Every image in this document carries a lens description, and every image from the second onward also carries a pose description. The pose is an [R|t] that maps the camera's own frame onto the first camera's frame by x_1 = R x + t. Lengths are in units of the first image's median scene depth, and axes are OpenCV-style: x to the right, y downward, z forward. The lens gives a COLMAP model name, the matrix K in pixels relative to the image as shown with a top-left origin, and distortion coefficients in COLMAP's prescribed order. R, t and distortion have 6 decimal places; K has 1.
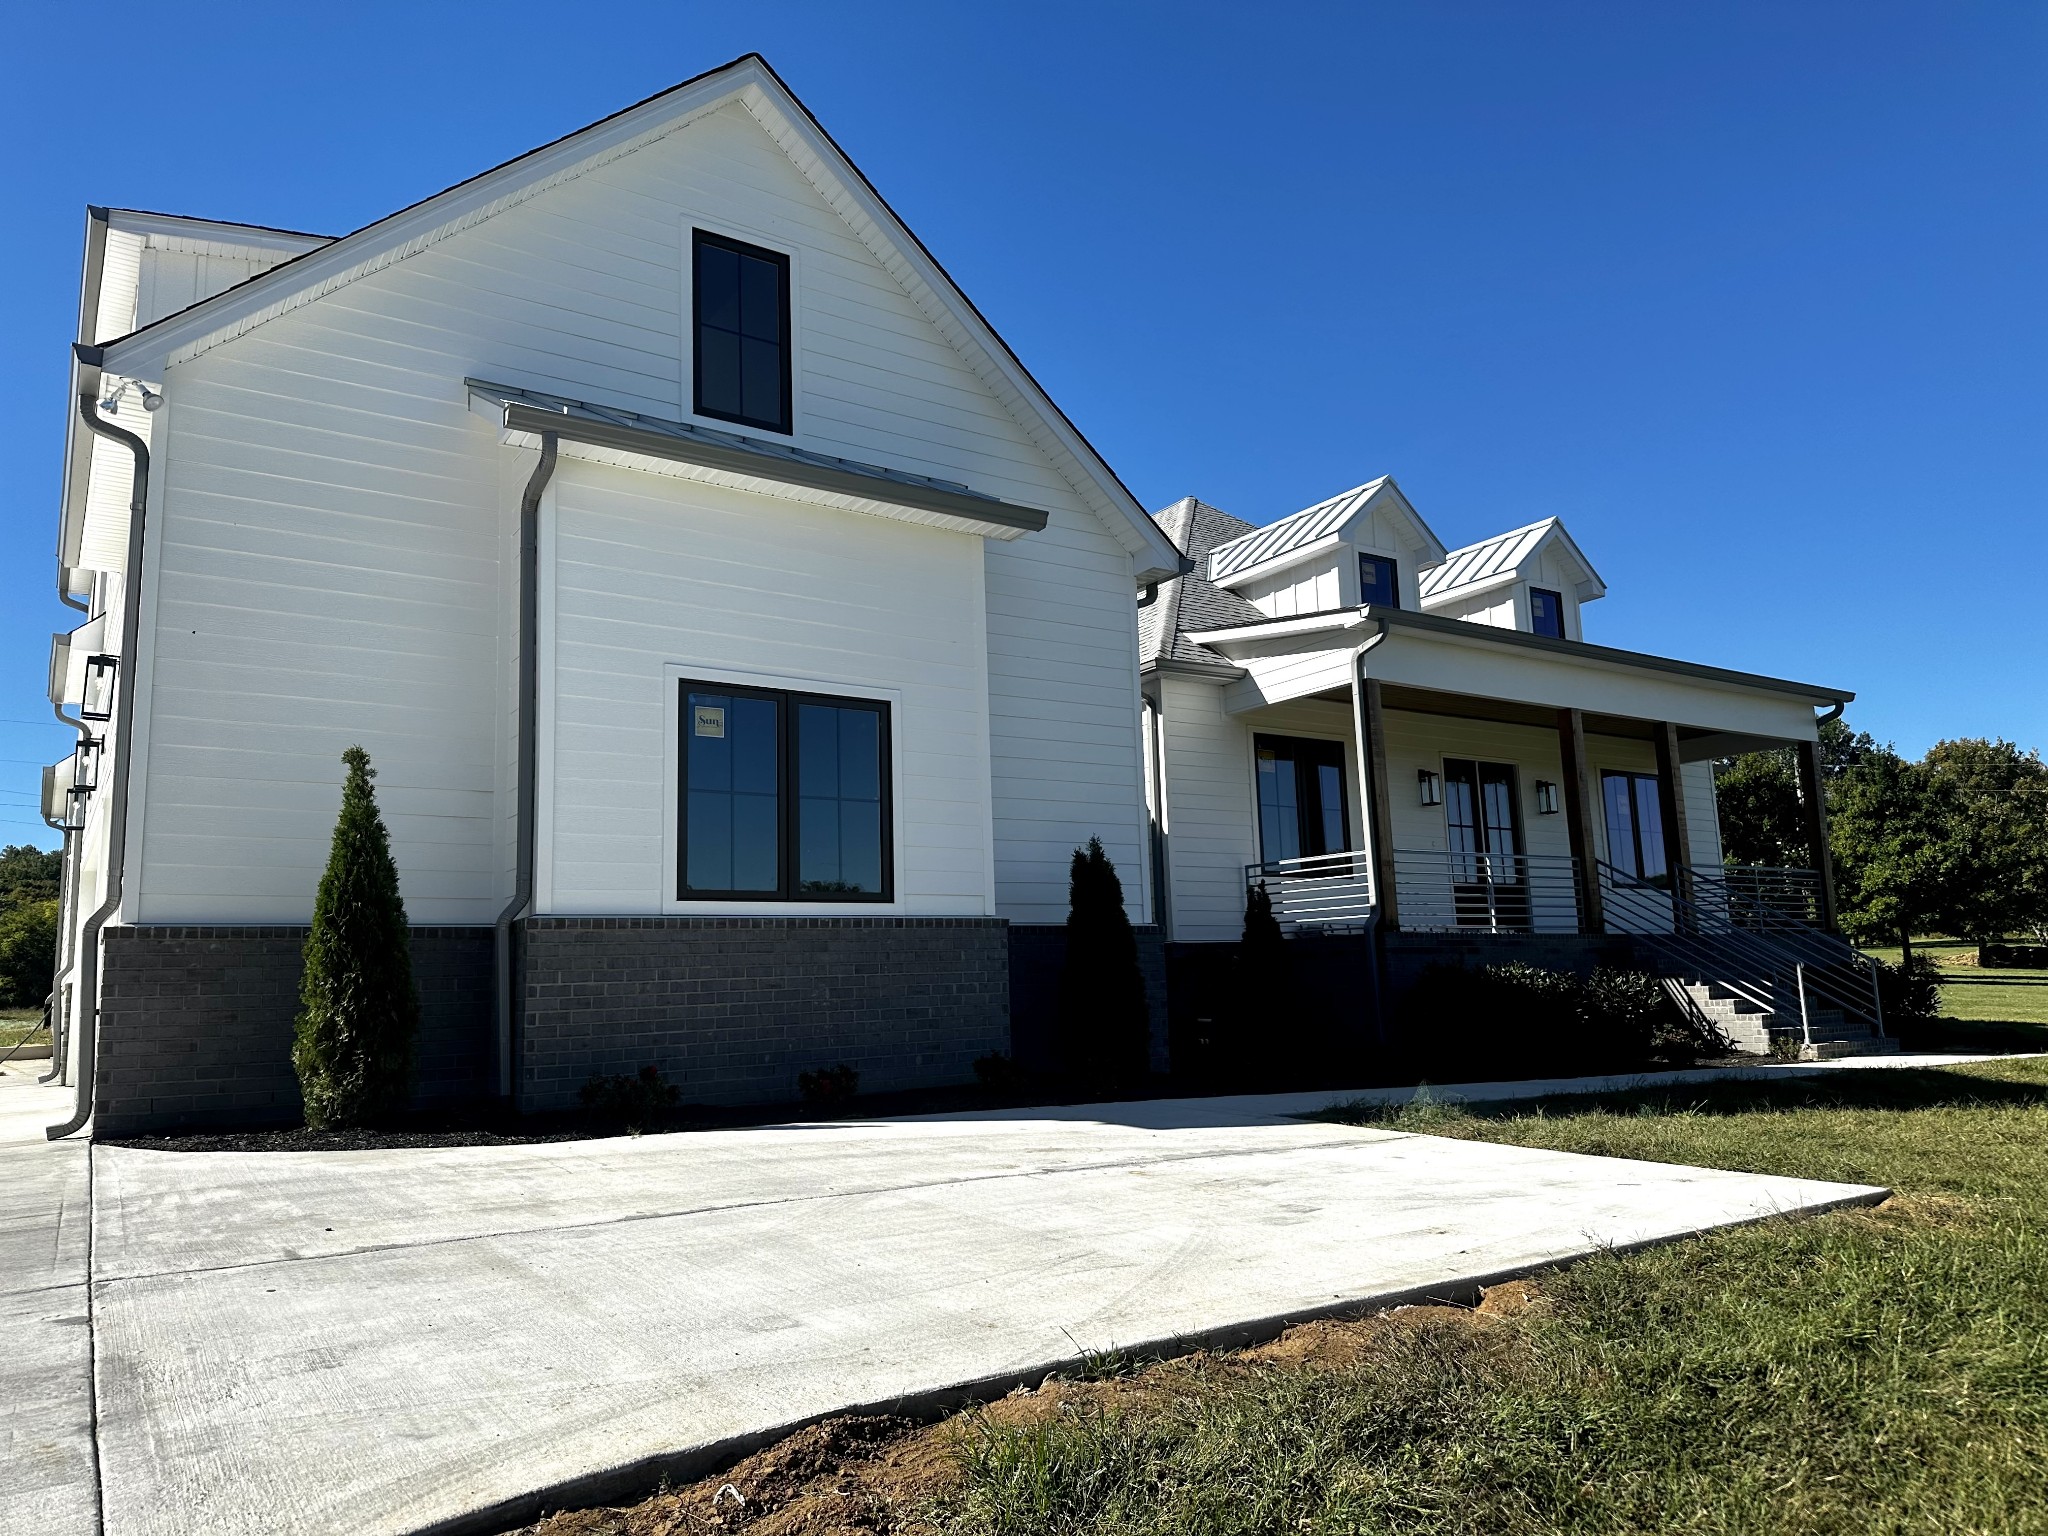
lens RADIAL K [[1443.7, 0, 1021.8], [0, 1443.7, 771.2], [0, 0, 1]] dist [0.065886, -0.067612]
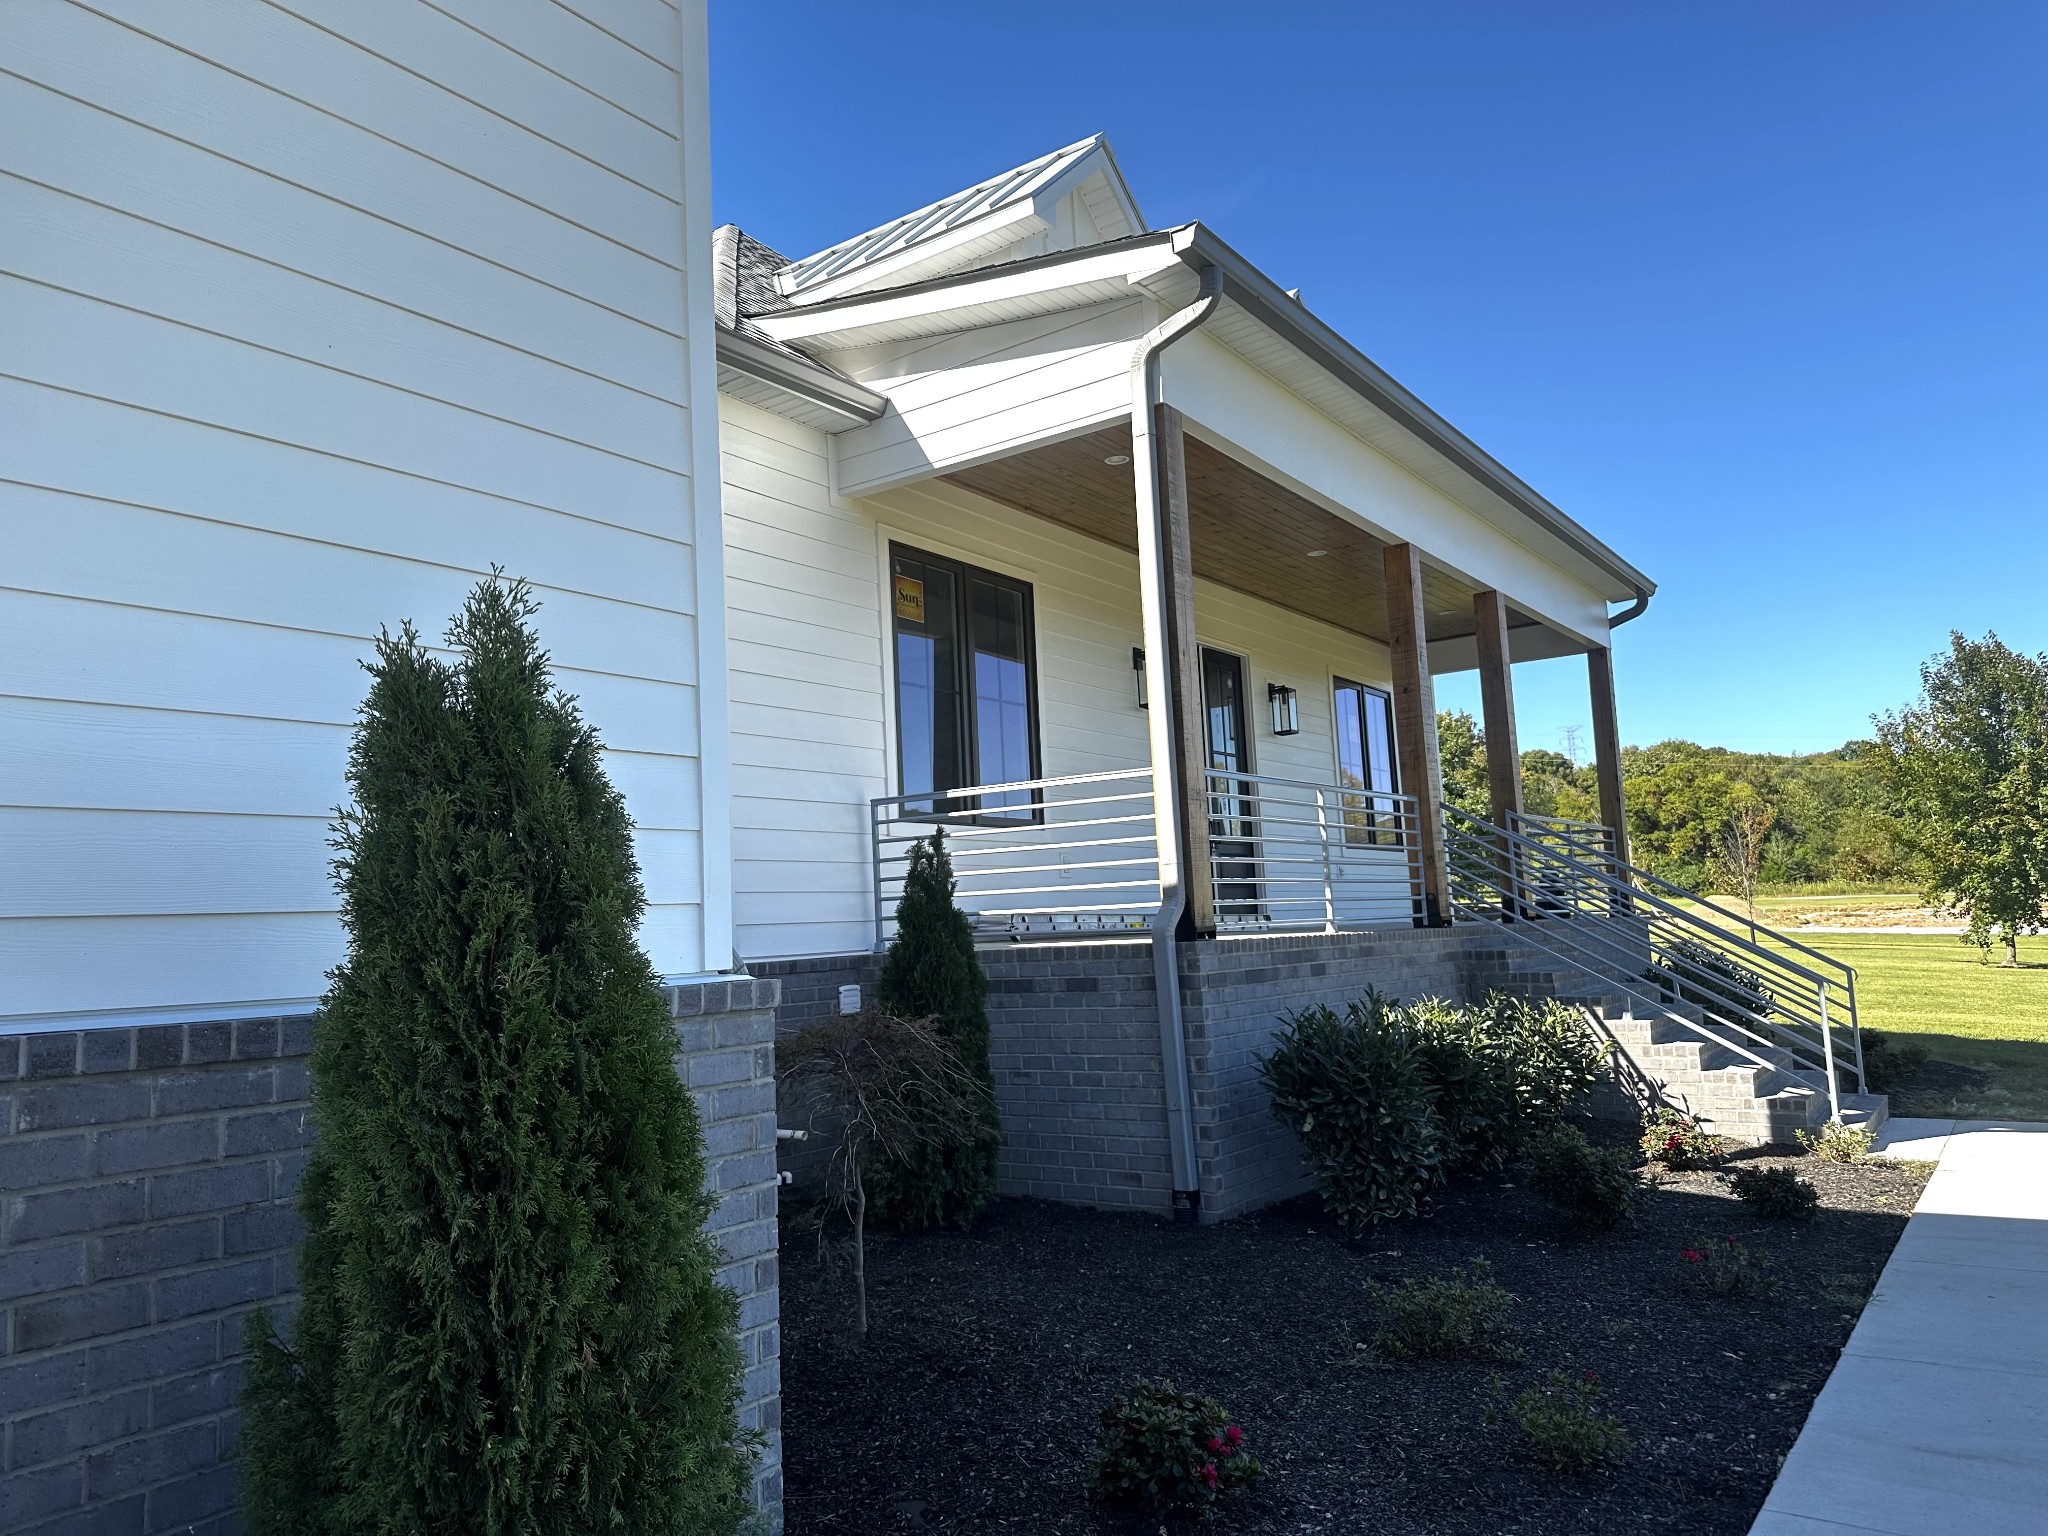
lens RADIAL K [[1443.7, 0, 1025.4], [0, 1443.7, 775.2], [0, 0, 1]] dist [0.065886, -0.067612]
pose [[0.937715, 0.027843, 0.346289, 0.035101], [-0.039361, 0.998880, 0.026274, 0.044666], [-0.345169, -0.038268, 0.937760, 0.552353]]
